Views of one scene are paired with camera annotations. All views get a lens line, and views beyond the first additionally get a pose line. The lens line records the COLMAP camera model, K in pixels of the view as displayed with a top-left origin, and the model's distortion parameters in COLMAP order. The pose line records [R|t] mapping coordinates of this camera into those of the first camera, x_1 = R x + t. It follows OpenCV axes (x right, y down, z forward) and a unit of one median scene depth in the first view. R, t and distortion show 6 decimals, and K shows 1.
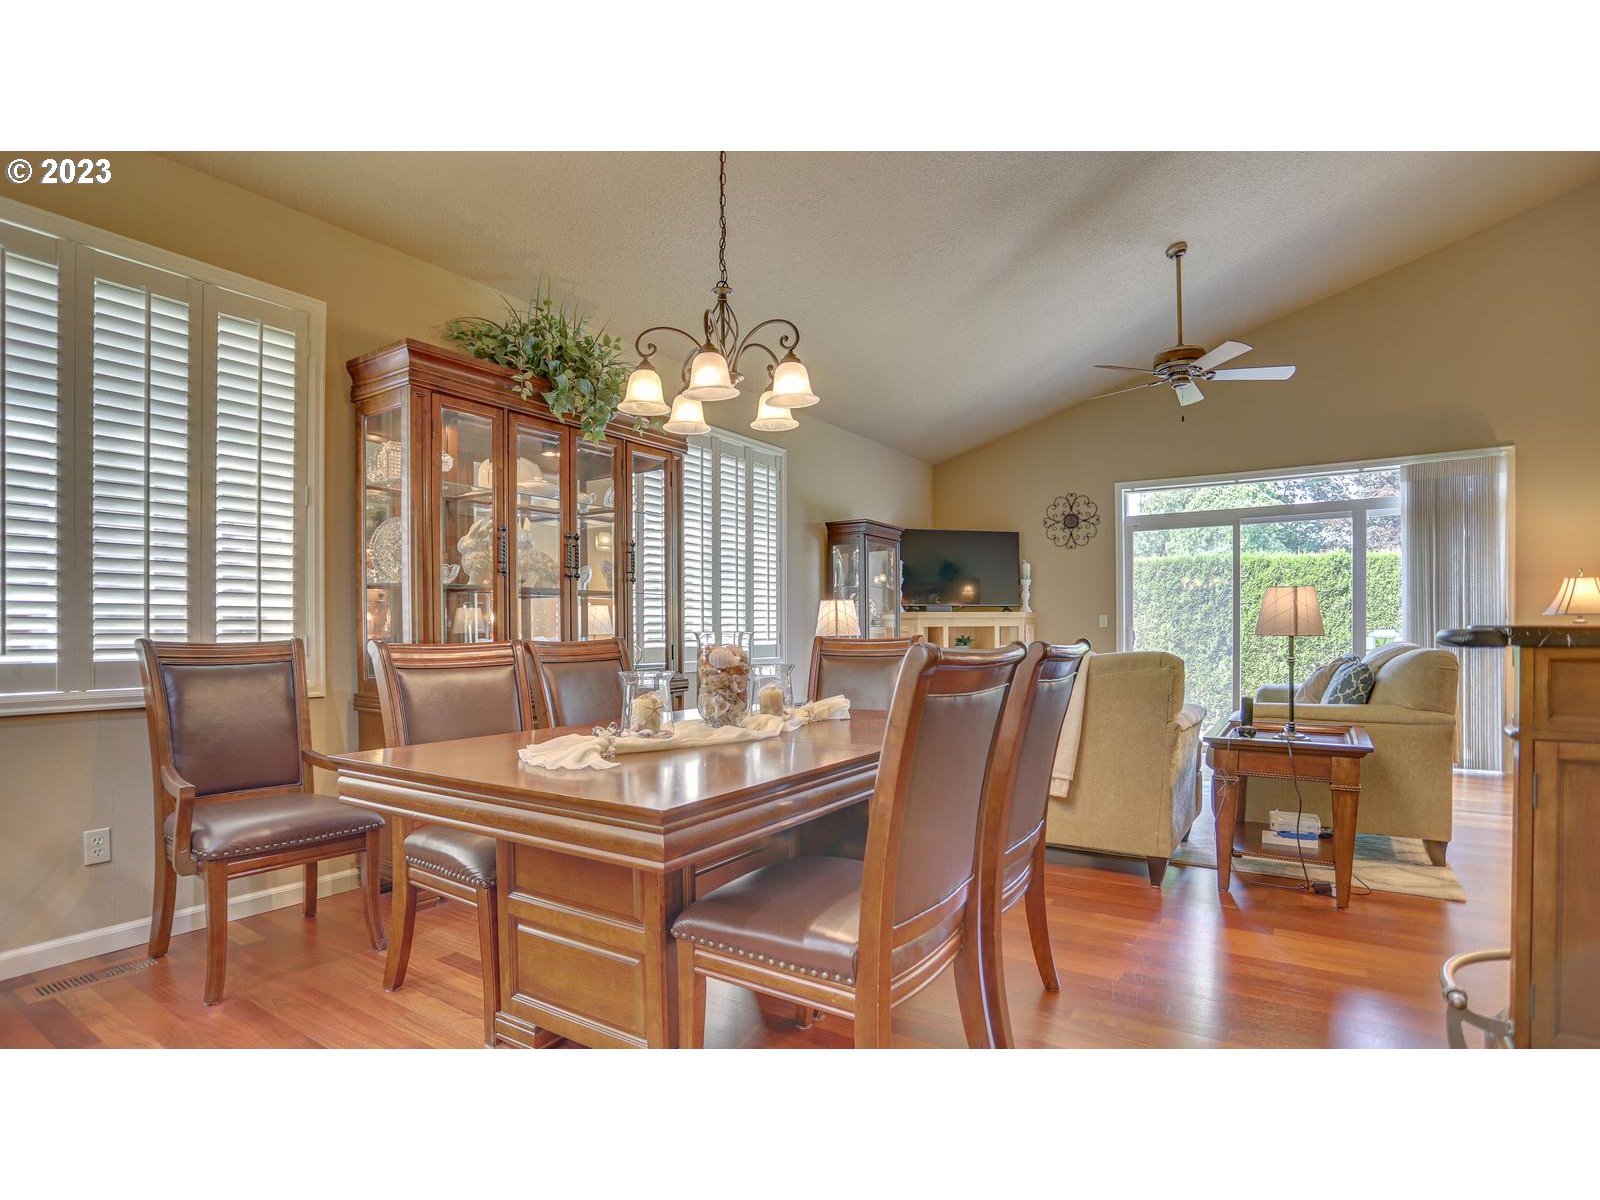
lens RADIAL K [[808.9, 0, 814.1], [0, 808.9, 610.6], [0, 0, 1]] dist [-0.044397, 0.015255]
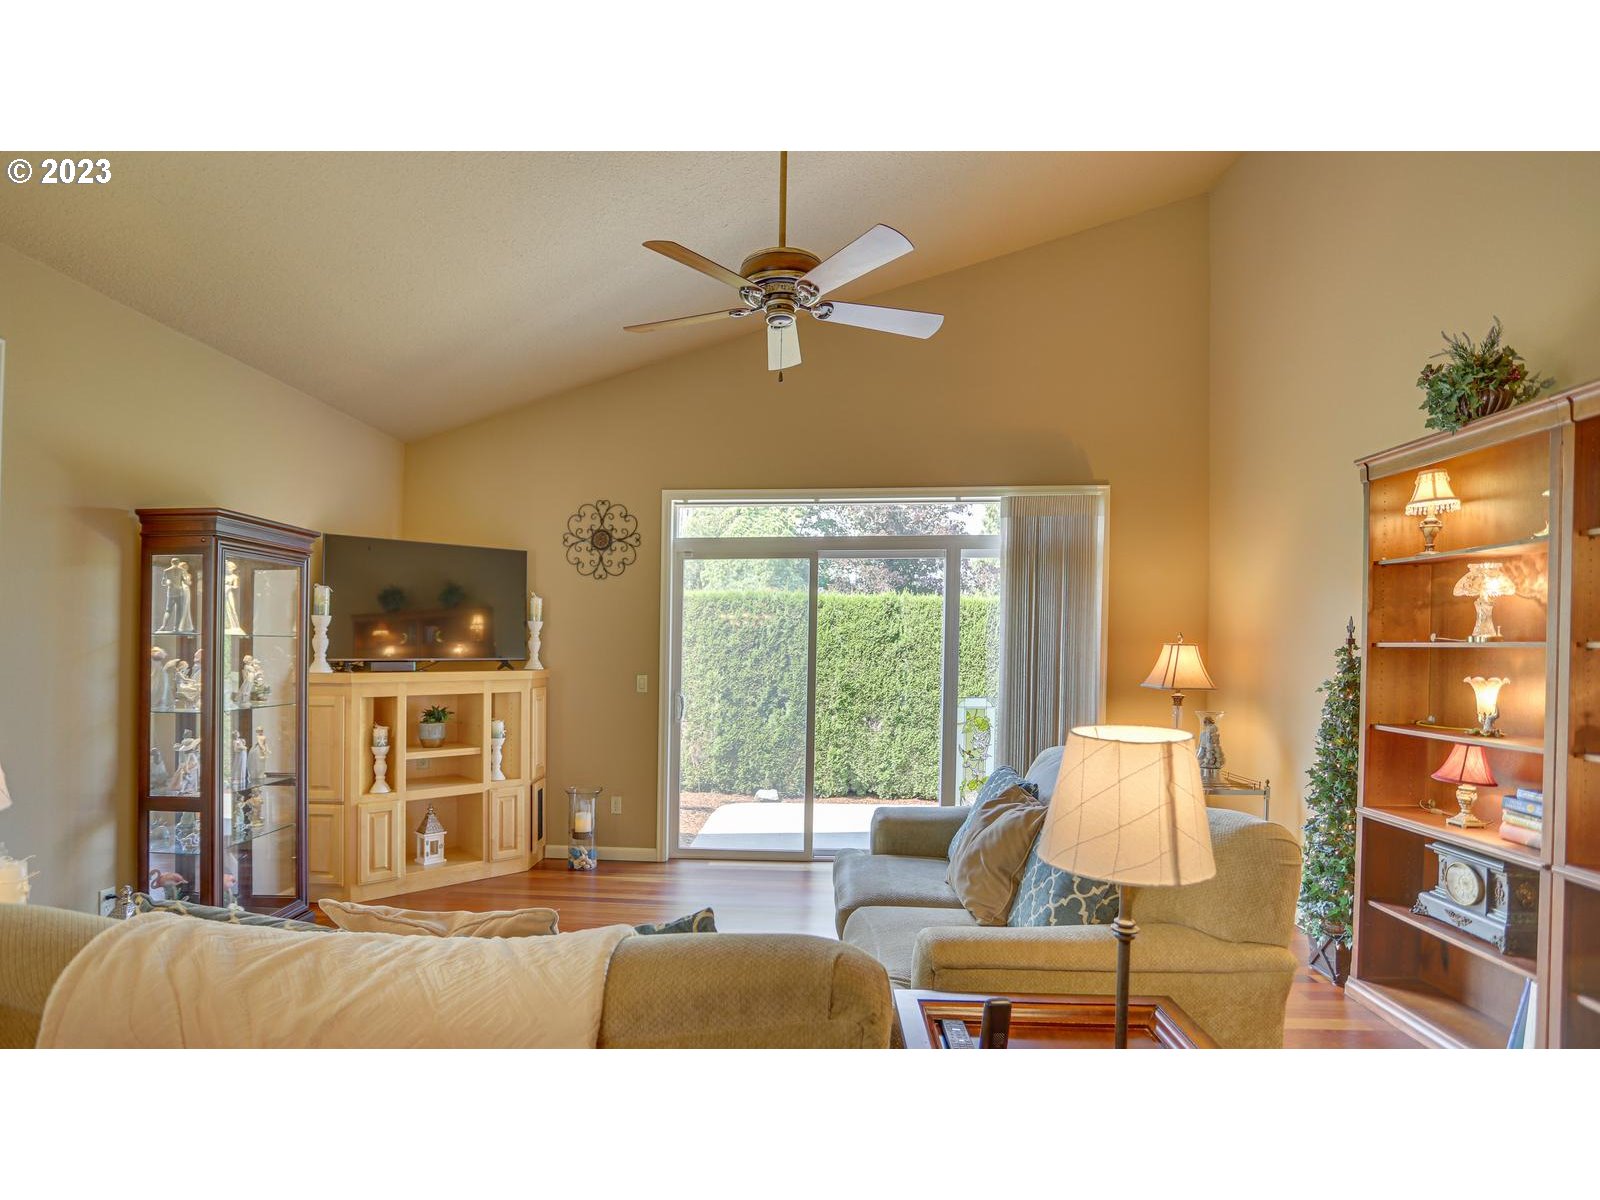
lens RADIAL K [[808.9, 0, 739.1], [0, 808.9, 659.7], [0, 0, 1]] dist [-0.044397, 0.015255]
pose [[0.892081, 0.002981, 0.451866, 0.111758], [-0.019557, 0.999296, 0.032019, -0.032388], [-0.451452, -0.037401, 0.891511, 0.324178]]
